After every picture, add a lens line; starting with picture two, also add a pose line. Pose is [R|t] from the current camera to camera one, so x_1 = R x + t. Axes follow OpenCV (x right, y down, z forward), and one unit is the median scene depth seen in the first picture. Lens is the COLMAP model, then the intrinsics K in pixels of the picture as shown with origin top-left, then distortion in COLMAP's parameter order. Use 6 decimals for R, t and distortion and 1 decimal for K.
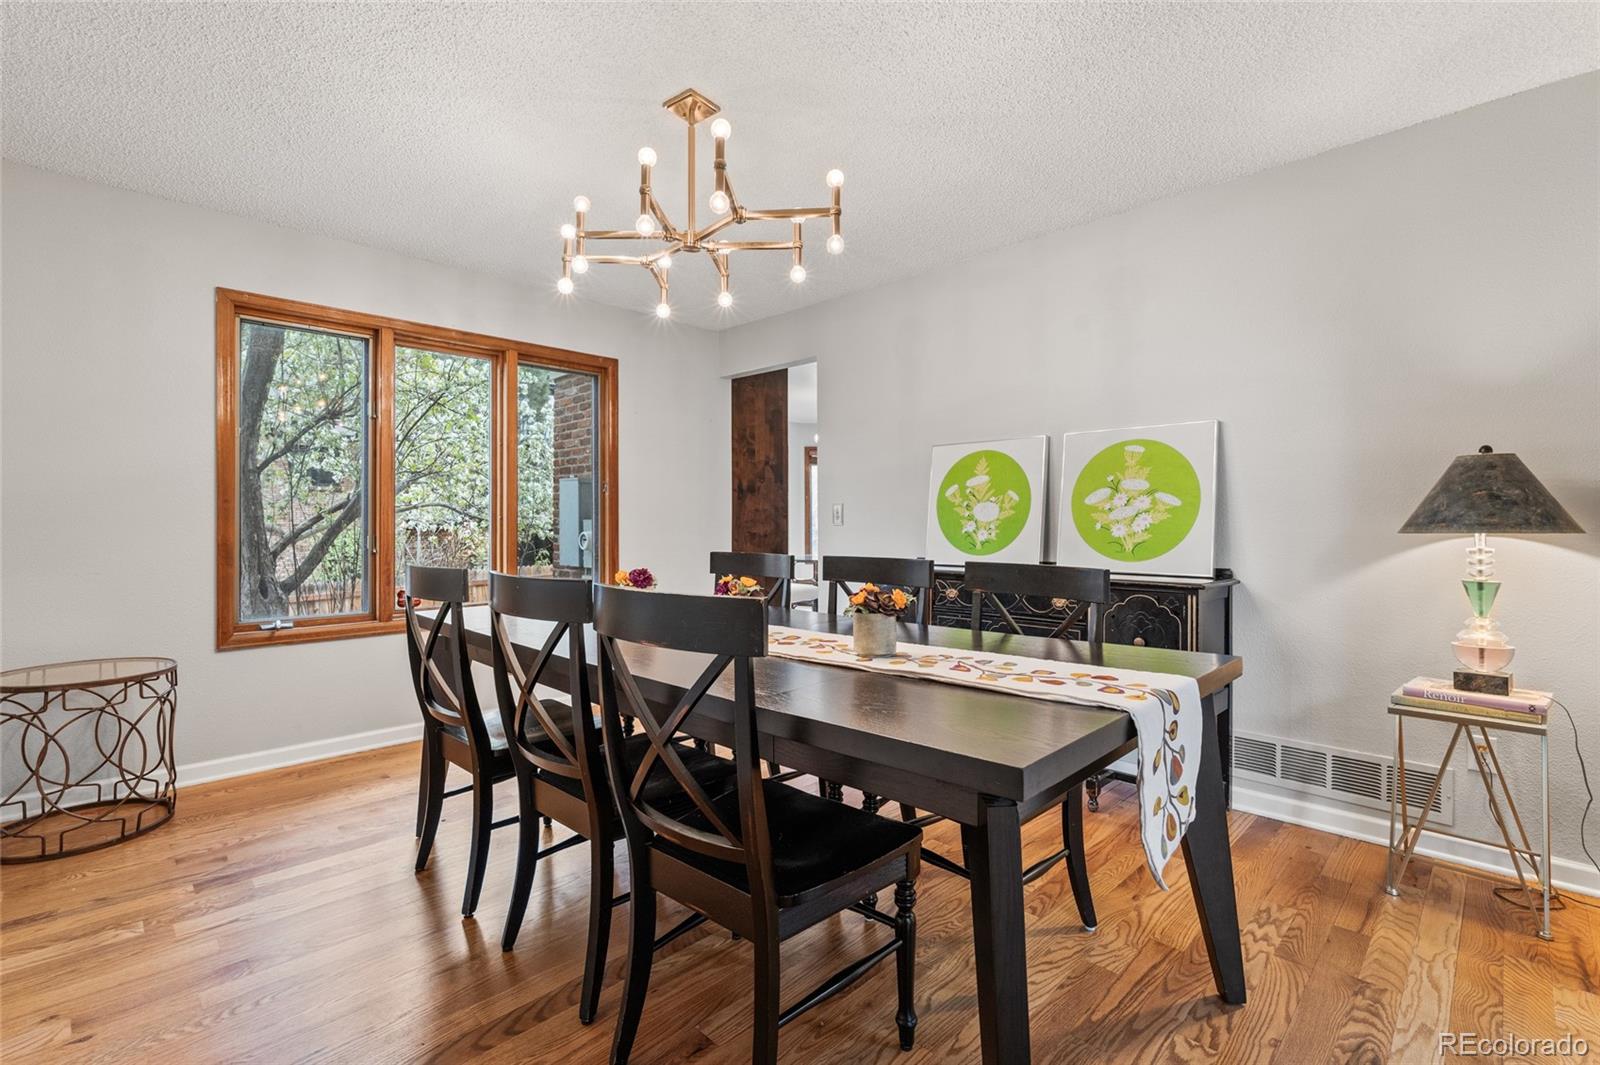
lens RADIAL K [[715.6, 0, 794.5], [0, 715.6, 526.4], [0, 0, 1]] dist [-0.001654, -0.000927]
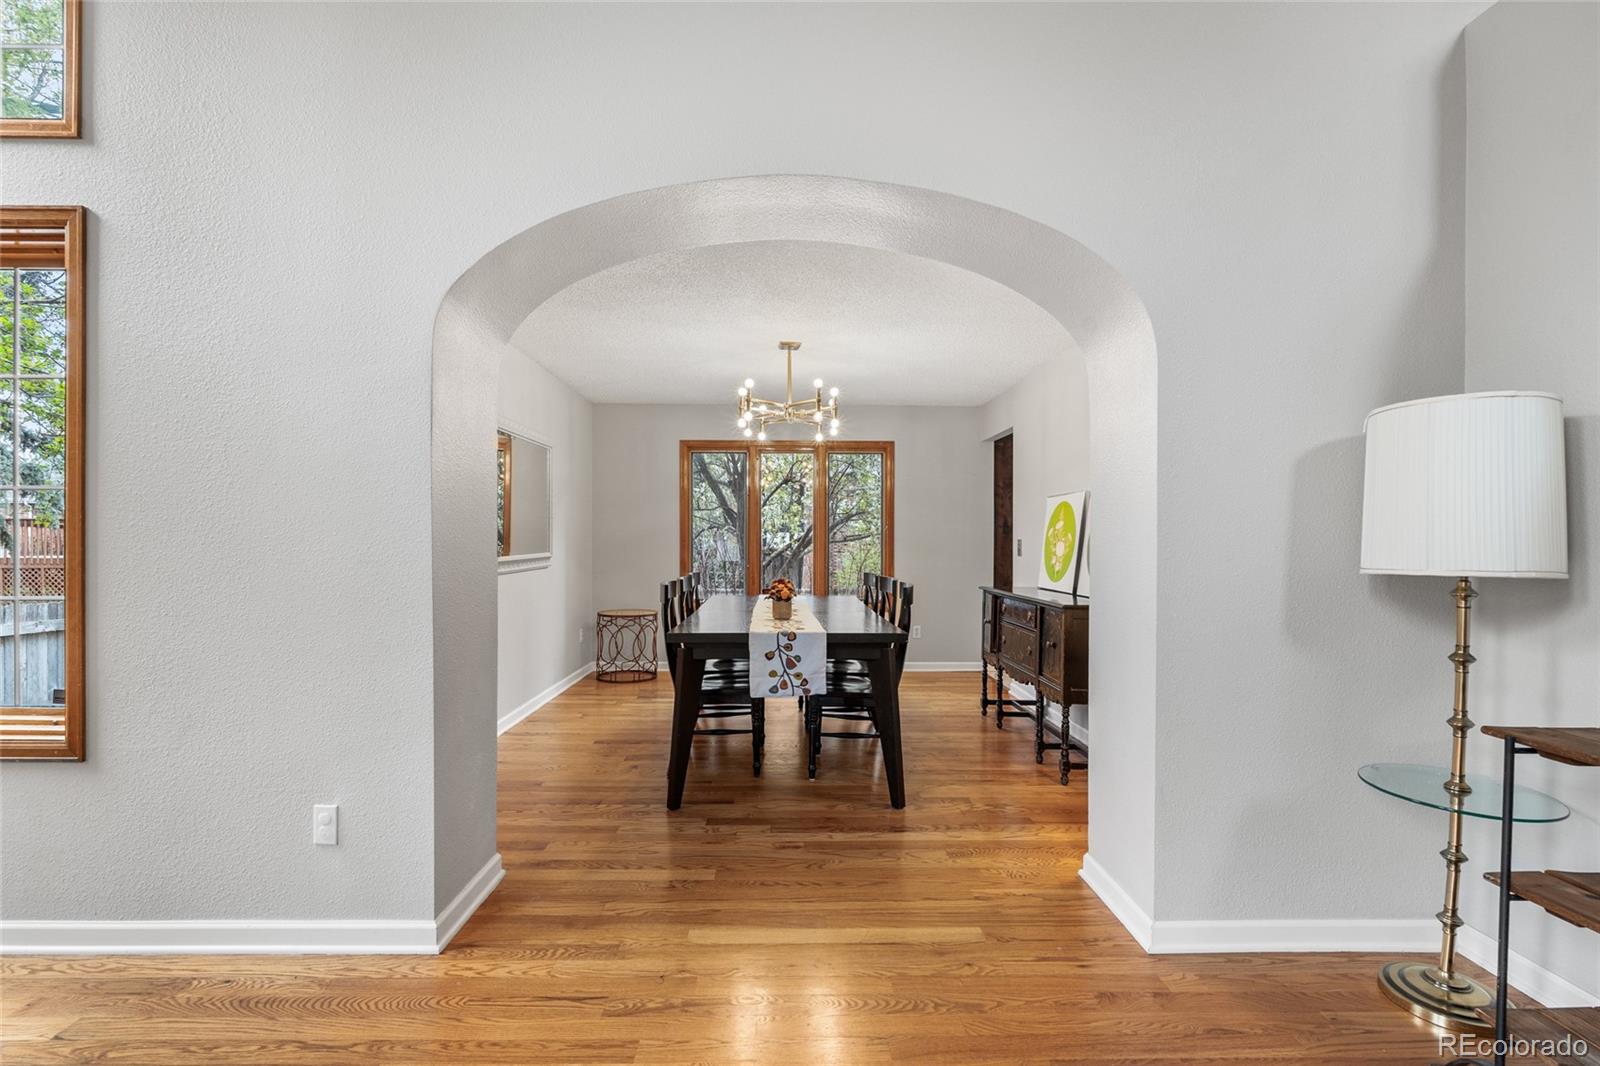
lens RADIAL K [[728.7, 0, 803.1], [0, 728.7, 545.7], [0, 0, 1]] dist [-0.018195, -0.000171]
pose [[0.729617, 0.008591, -0.683802, 0.954134], [-0.007701, 0.999961, 0.004346, -0.031929], [0.683813, 0.002096, 0.729654, -0.337063]]
